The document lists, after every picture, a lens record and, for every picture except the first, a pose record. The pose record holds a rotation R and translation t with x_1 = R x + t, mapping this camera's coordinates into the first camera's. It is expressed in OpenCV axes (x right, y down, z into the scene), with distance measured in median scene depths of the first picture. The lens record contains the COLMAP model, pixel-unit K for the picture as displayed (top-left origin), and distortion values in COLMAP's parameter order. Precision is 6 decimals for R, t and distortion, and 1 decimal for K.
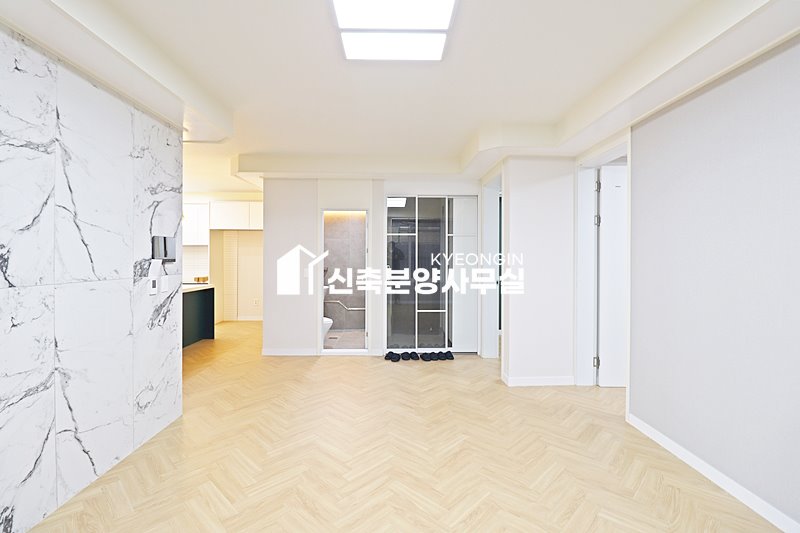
lens RADIAL K [[370.2, 0, 399.3], [0, 370.2, 261.1], [0, 0, 1]] dist [-0.008109, -0.008003]
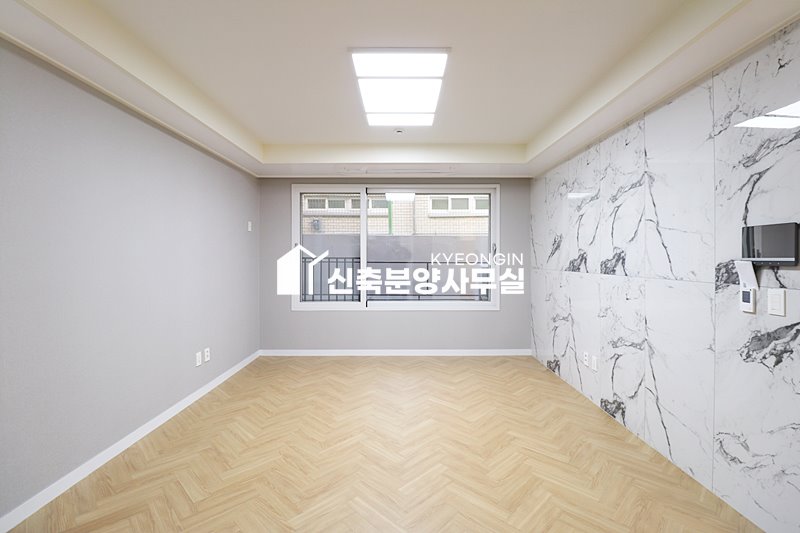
lens RADIAL K [[370.2, 0, 398.2], [0, 370.2, 265.0], [0, 0, 1]] dist [-0.008109, -0.008003]
pose [[-0.999699, -0.002650, 0.024371, -0.032090], [-0.001943, 0.999577, 0.029019, -0.016118], [-0.024438, 0.028963, -0.999282, 1.713706]]
